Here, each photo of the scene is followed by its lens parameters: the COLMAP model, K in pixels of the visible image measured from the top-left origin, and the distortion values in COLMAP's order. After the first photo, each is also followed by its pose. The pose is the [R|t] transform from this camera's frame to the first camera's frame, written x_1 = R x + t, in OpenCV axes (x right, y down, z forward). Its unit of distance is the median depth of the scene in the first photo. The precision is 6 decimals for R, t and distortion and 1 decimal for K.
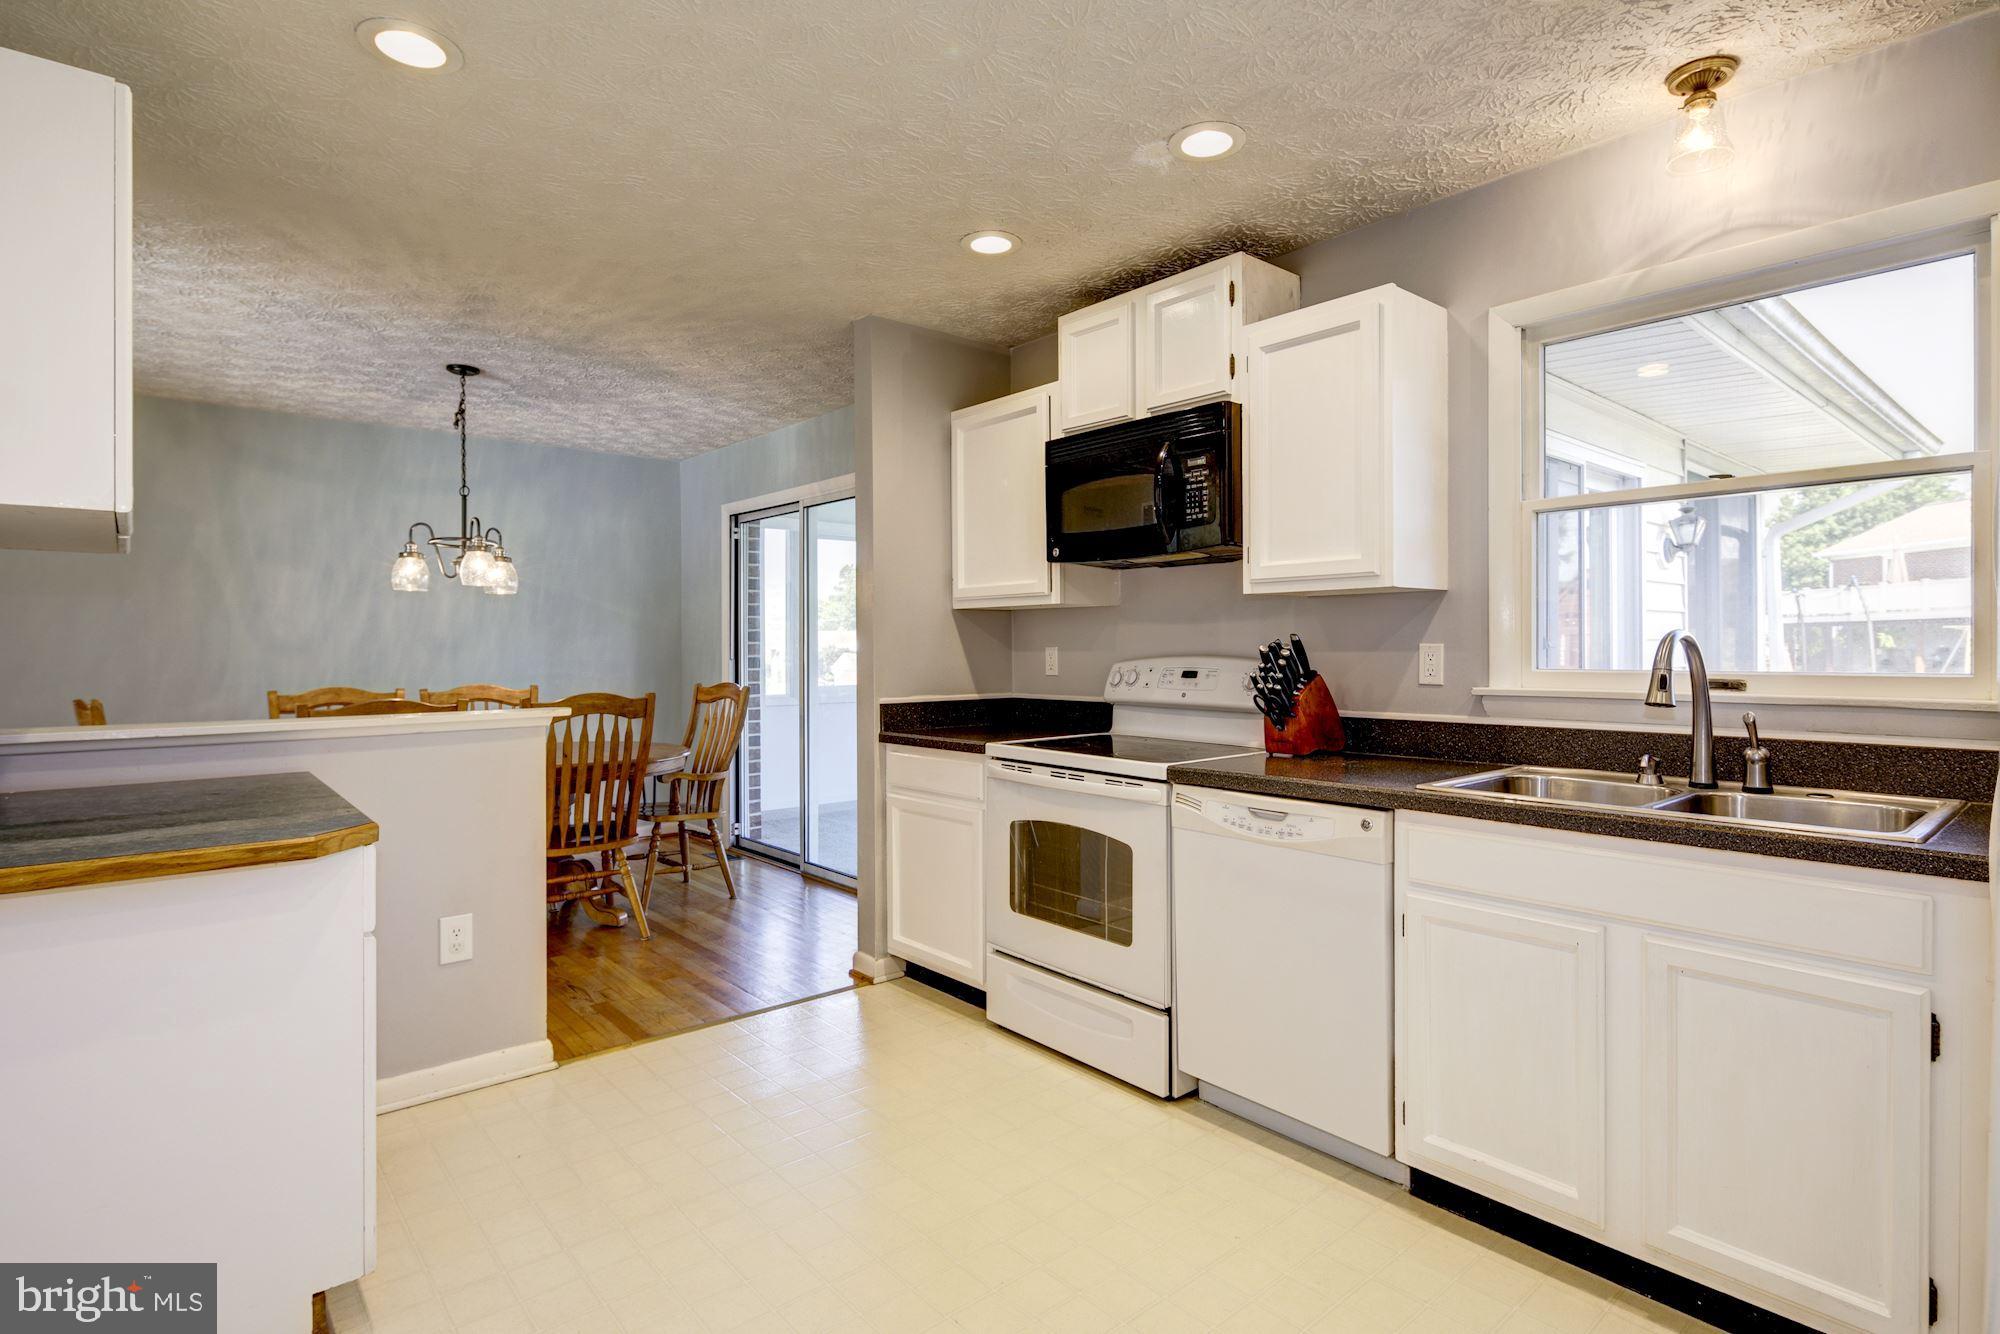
lens RADIAL K [[986.6, 0, 1004.7], [0, 986.6, 652.8], [0, 0, 1]] dist [0.000288, -0.001812]
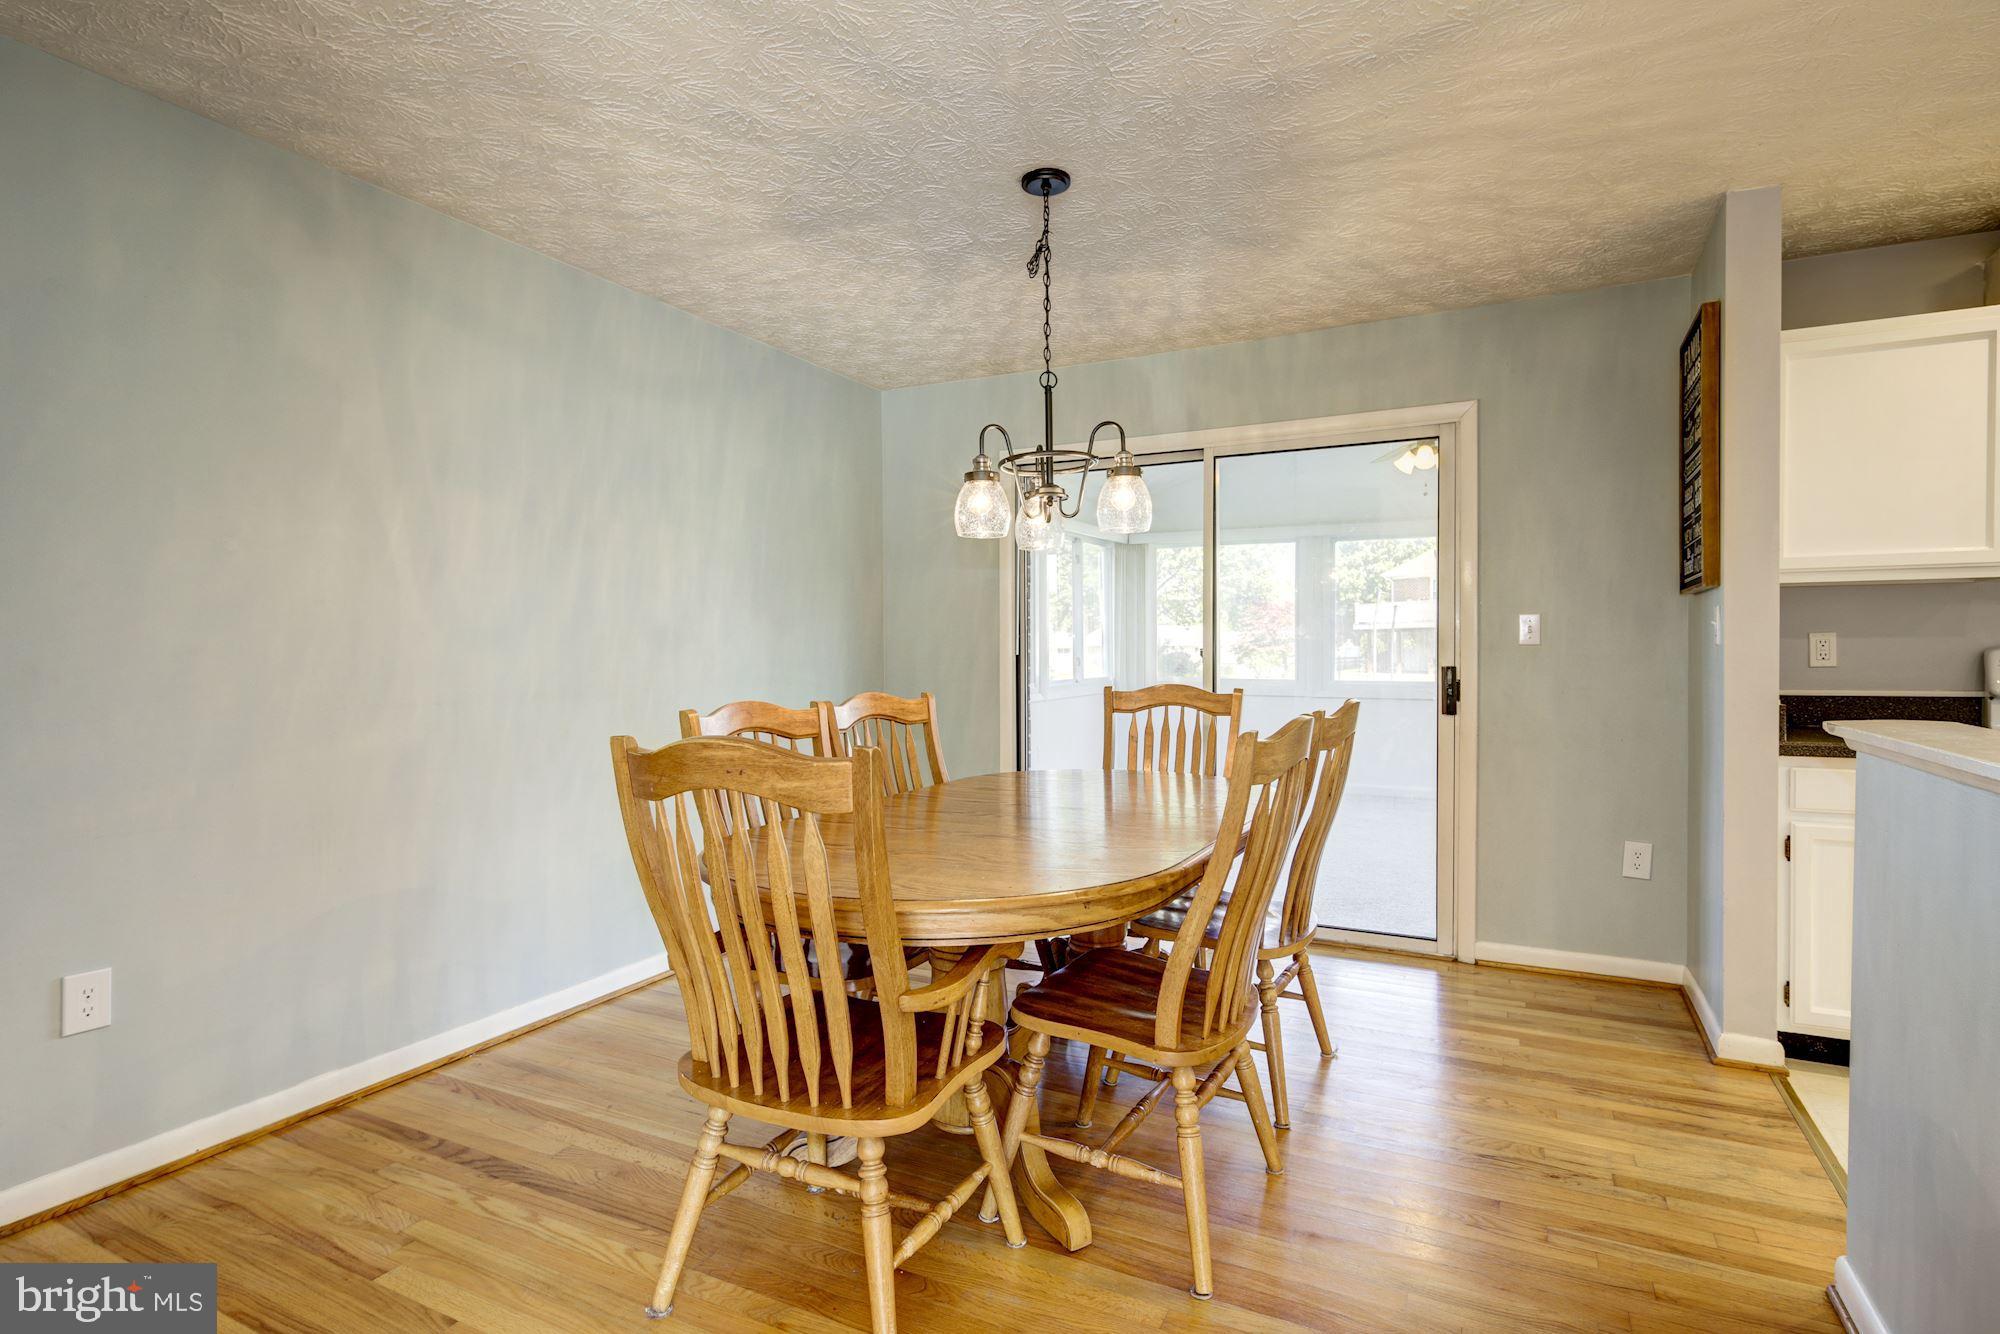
lens RADIAL K [[986.6, 0, 1004.7], [0, 986.6, 652.8], [0, 0, 1]] dist [0.000288, -0.001812]
pose [[0.920916, -0.004695, 0.389732, -0.813217], [0.006375, 0.999975, -0.003018, 0.008178], [-0.389708, 0.005264, 0.920923, 0.444737]]
